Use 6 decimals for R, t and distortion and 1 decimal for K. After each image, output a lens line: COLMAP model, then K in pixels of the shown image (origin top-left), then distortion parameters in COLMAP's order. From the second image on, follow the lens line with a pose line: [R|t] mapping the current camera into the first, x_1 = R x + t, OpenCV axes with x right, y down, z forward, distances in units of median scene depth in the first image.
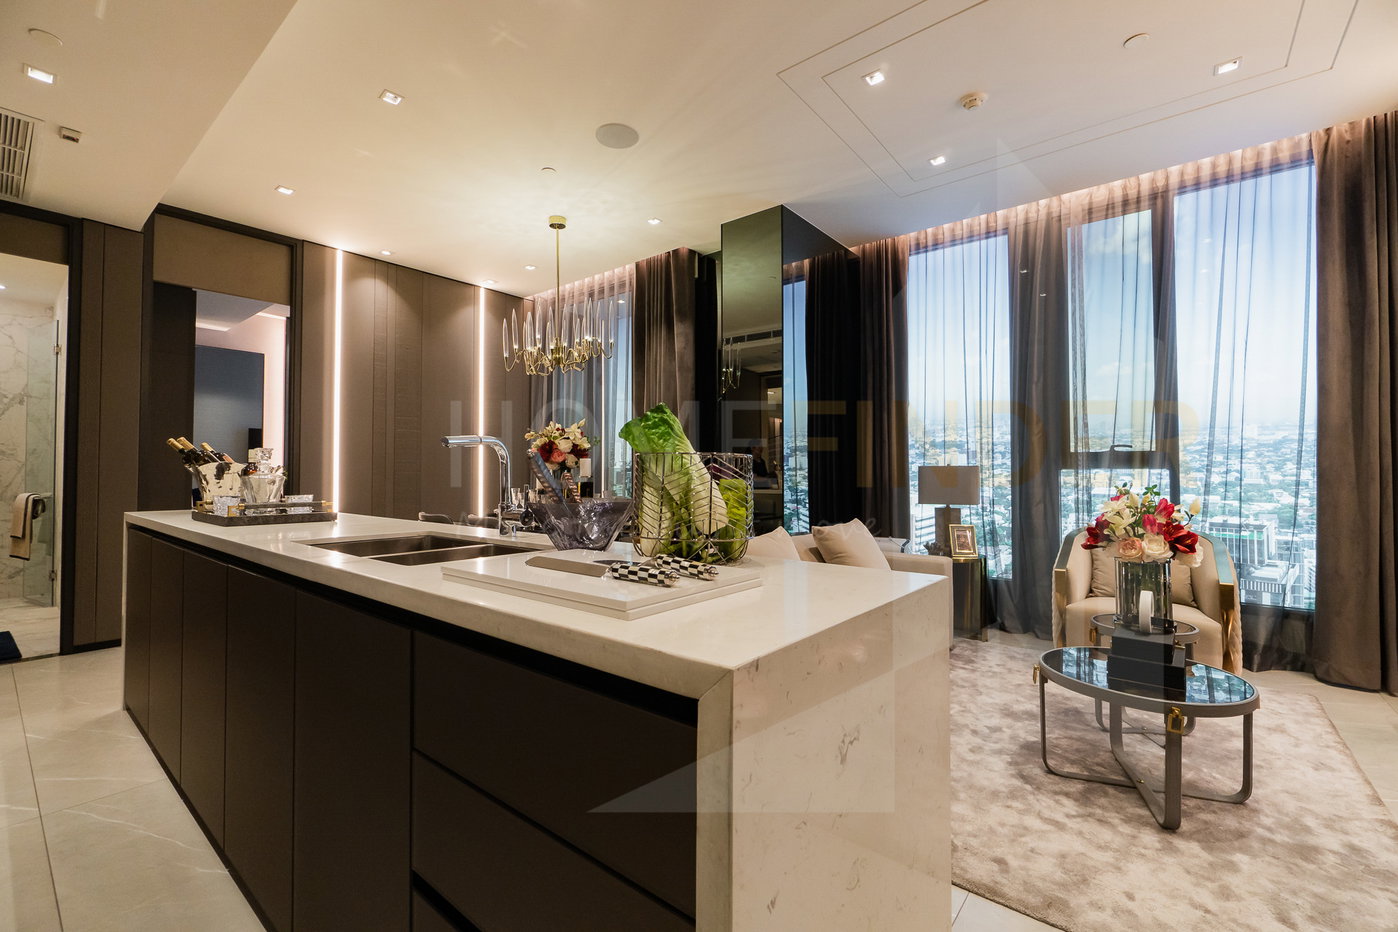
lens RADIAL K [[593.3, 0, 699.0], [0, 593.3, 466.0], [0, 0, 1]] dist [-0.019132, 0.000198]
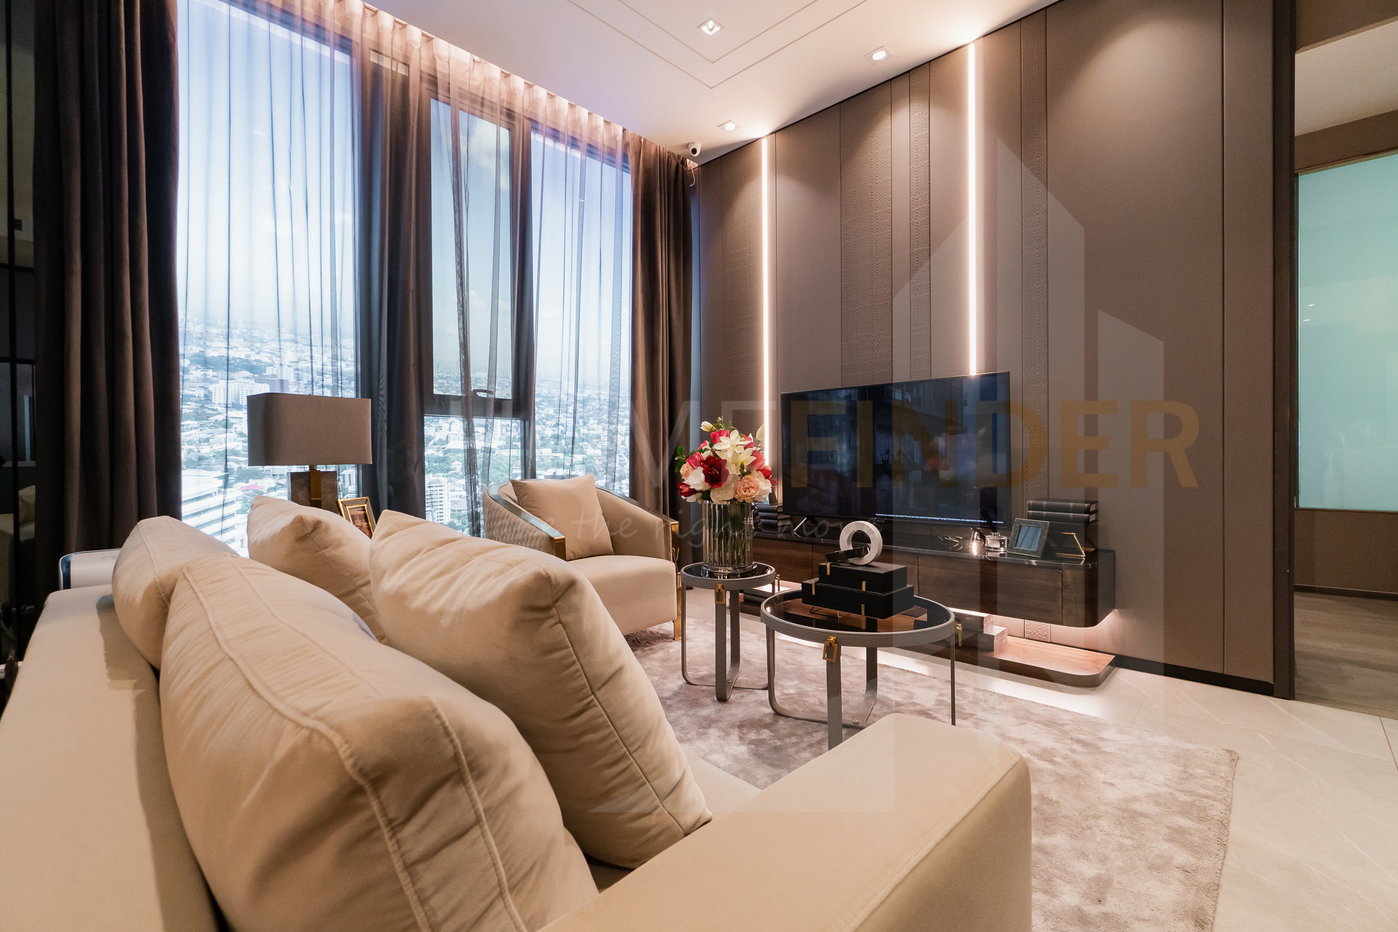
lens RADIAL K [[593.3, 0, 699.0], [0, 593.3, 466.0], [0, 0, 1]] dist [-0.019132, 0.000198]
pose [[0.072023, -0.019198, 0.997218, -0.125549], [-0.003609, 0.999803, 0.019508, 0.064573], [-0.997396, -0.005004, 0.071939, 0.716830]]
